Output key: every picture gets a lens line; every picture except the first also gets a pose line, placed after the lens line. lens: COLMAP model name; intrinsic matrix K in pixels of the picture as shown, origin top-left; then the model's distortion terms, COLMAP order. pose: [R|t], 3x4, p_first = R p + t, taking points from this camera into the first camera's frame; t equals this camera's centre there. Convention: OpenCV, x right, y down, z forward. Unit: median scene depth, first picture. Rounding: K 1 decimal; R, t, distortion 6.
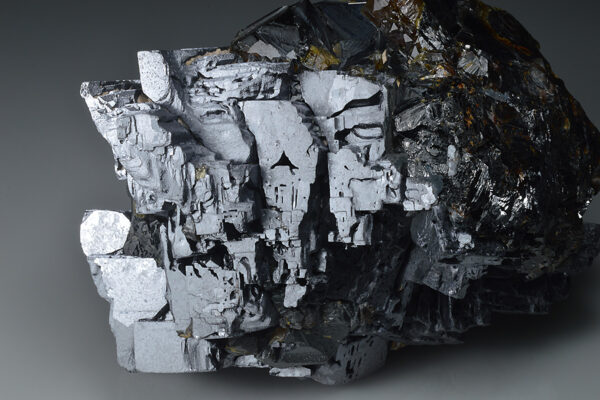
lens RADIAL K [[1597.6, 0, 299.6], [0, 1597.6, 200.4], [0, 0, 1]] dist [-0.003812, 0.000000]
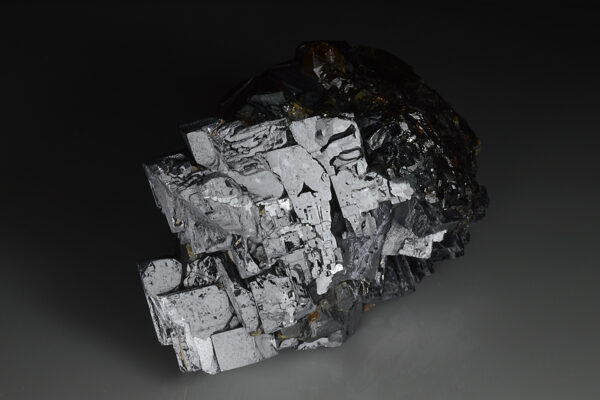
lens RADIAL K [[1597.6, 0, 300.2], [0, 1597.6, 199.9], [0, 0, 1]] dist [-0.003812, 0.000000]
pose [[0.908032, -0.227686, 0.351622, -0.490371], [0.228867, 0.972684, 0.038814, -0.068863], [-0.350854, 0.045231, 0.935337, -0.270747]]
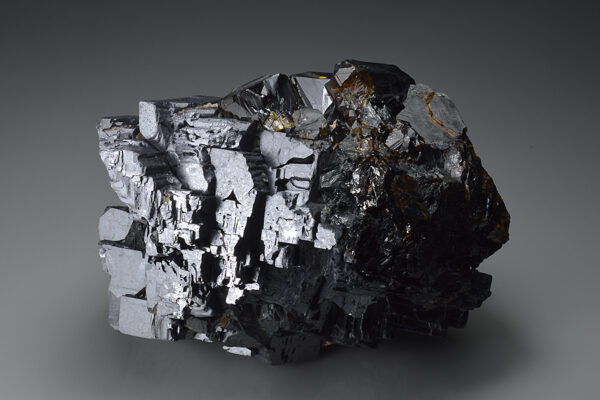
lens RADIAL K [[1597.6, 0, 299.9], [0, 1597.6, 200.0], [0, 0, 1]] dist [-0.003812, 0.000000]
pose [[0.969871, 0.146700, -0.194500, 0.303092], [-0.136829, 0.988568, 0.063327, -0.113562], [0.201566, -0.034806, 0.978856, -0.298340]]
